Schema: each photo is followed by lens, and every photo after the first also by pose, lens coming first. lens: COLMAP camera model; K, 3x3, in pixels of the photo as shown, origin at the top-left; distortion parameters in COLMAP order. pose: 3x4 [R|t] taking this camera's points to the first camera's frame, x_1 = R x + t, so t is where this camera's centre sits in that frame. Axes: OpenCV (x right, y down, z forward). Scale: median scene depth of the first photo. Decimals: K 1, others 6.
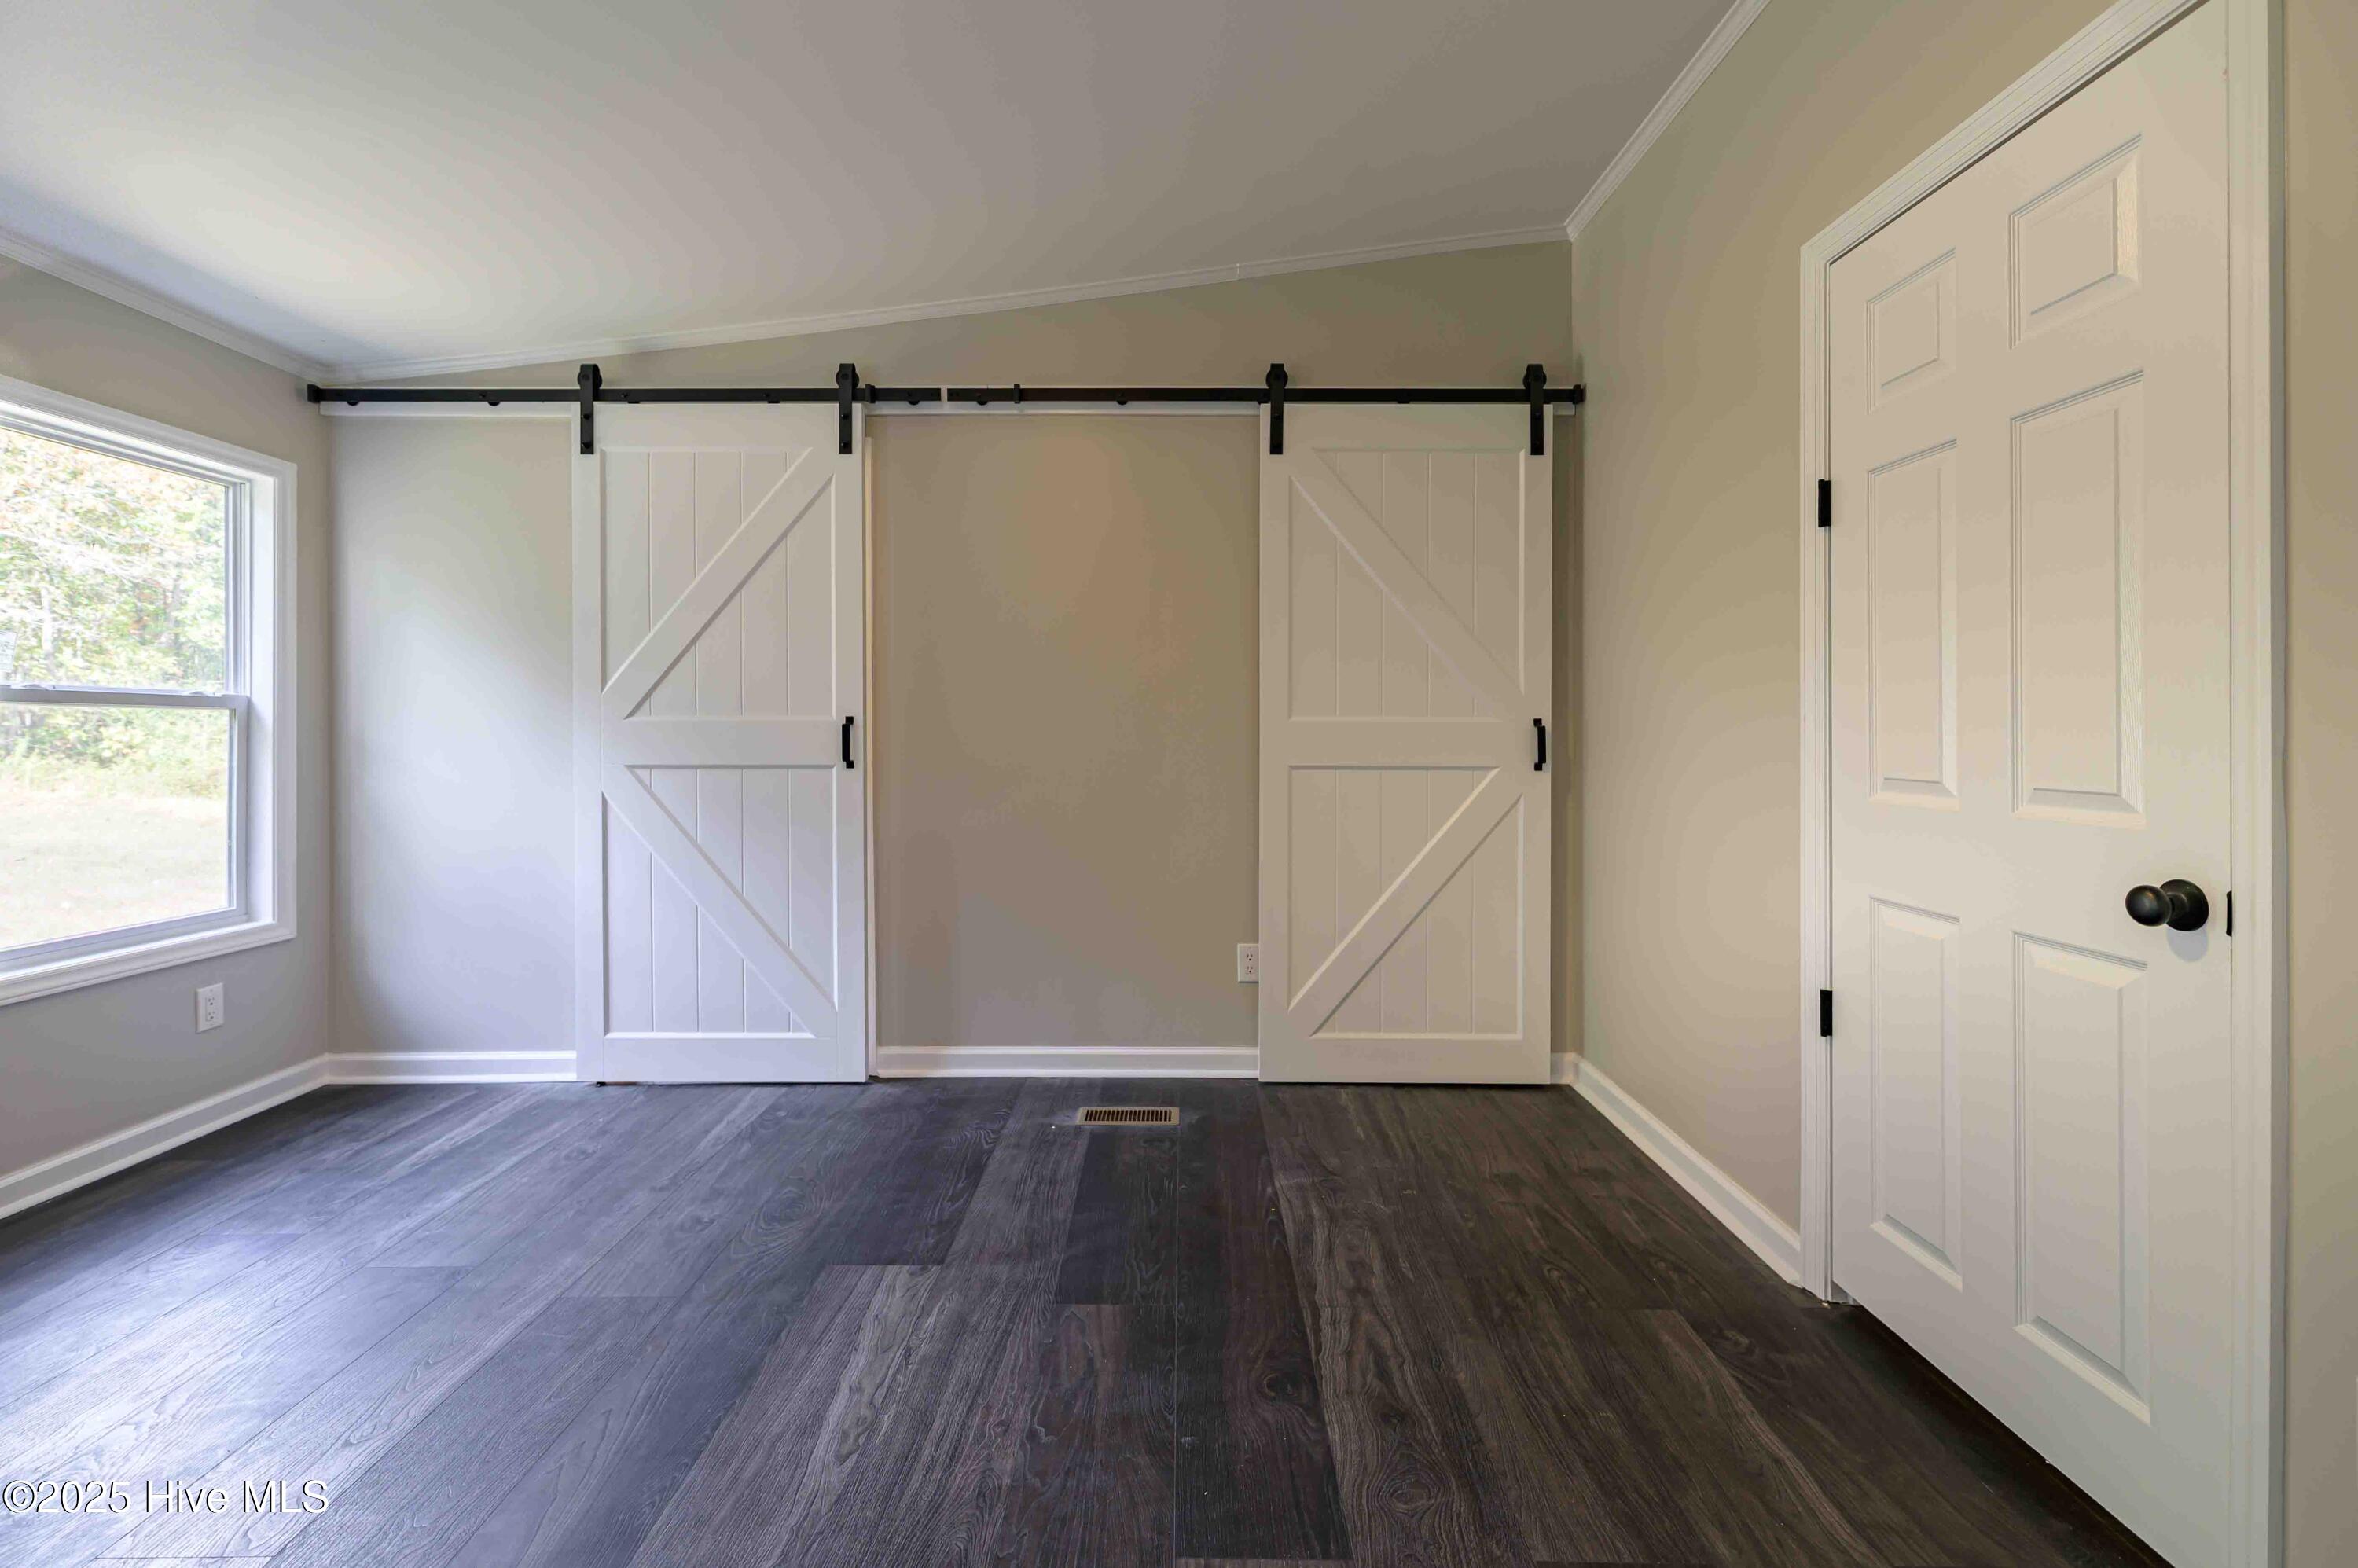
lens RADIAL K [[1030.1, 0, 1177.3], [0, 1030.1, 737.6], [0, 0, 1]] dist [0.002083, -0.000326]
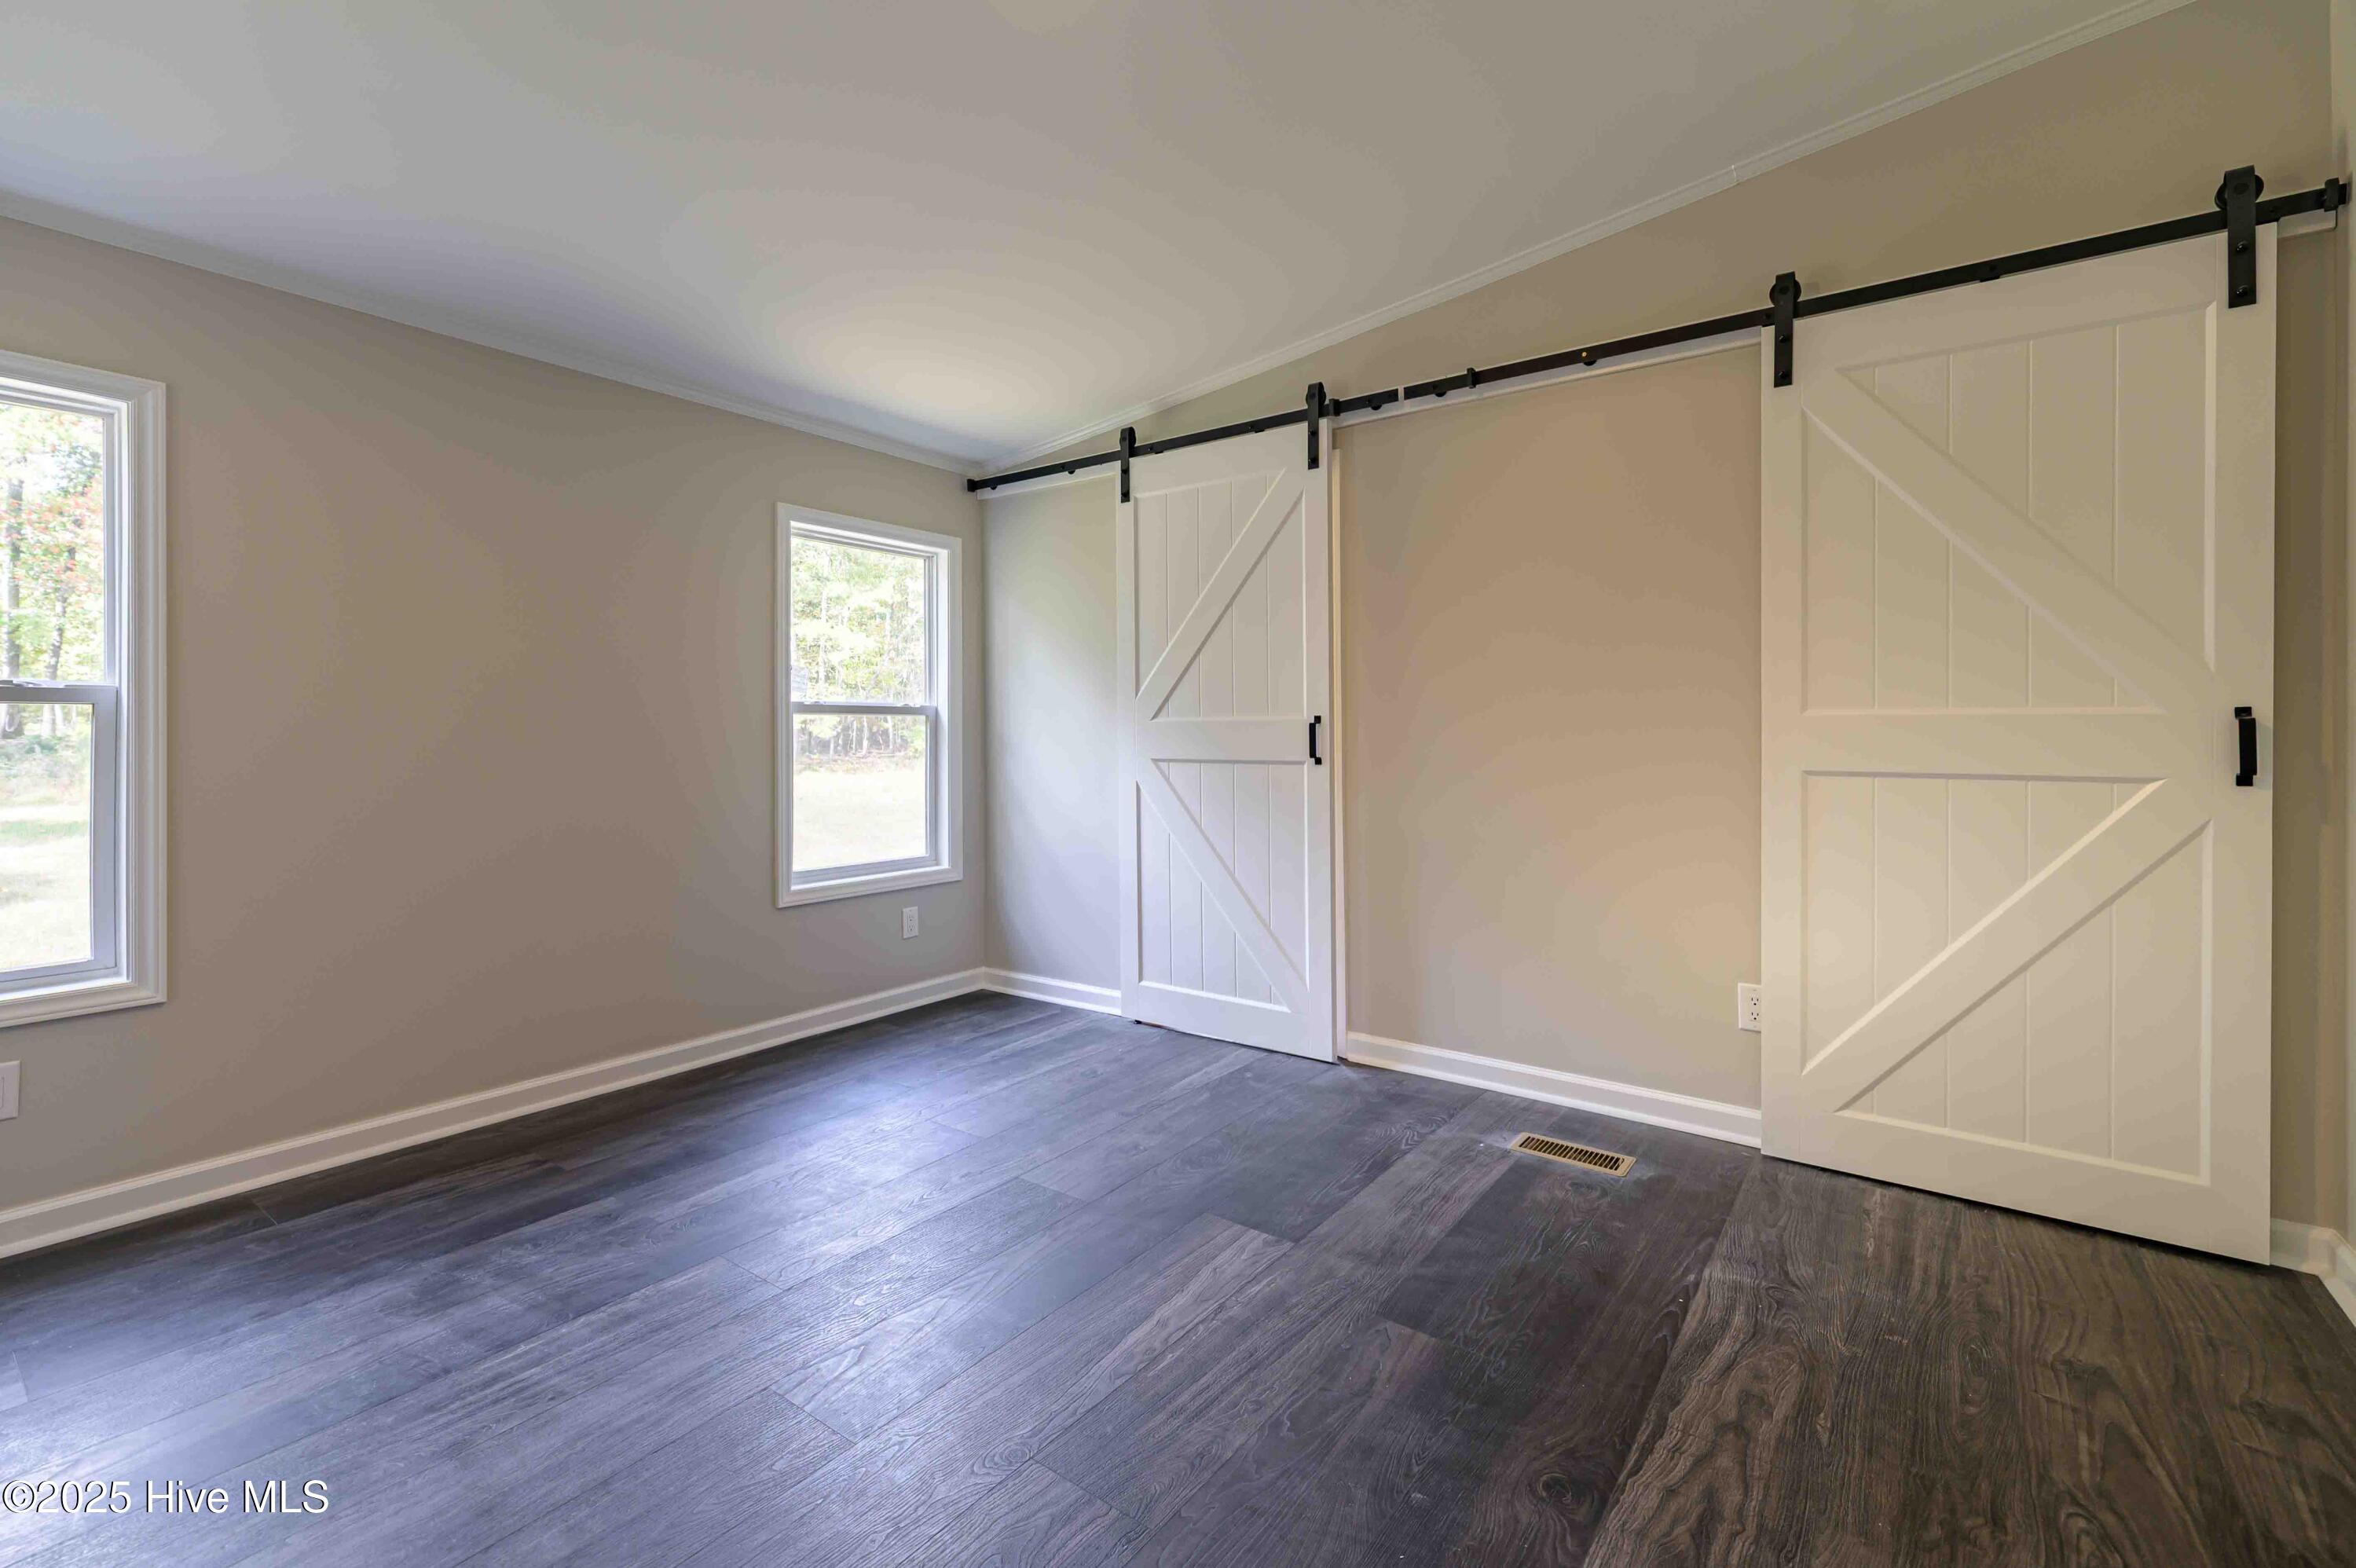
lens RADIAL K [[1011.3, 0, 1171.6], [0, 1011.3, 744.9], [0, 0, 1]] dist [0.001657, -0.000454]
pose [[0.805919, 0.005536, -0.592000, 0.192321], [-0.000772, 0.999965, 0.008300, 0.000988], [0.592026, -0.006232, 0.805895, 0.076561]]
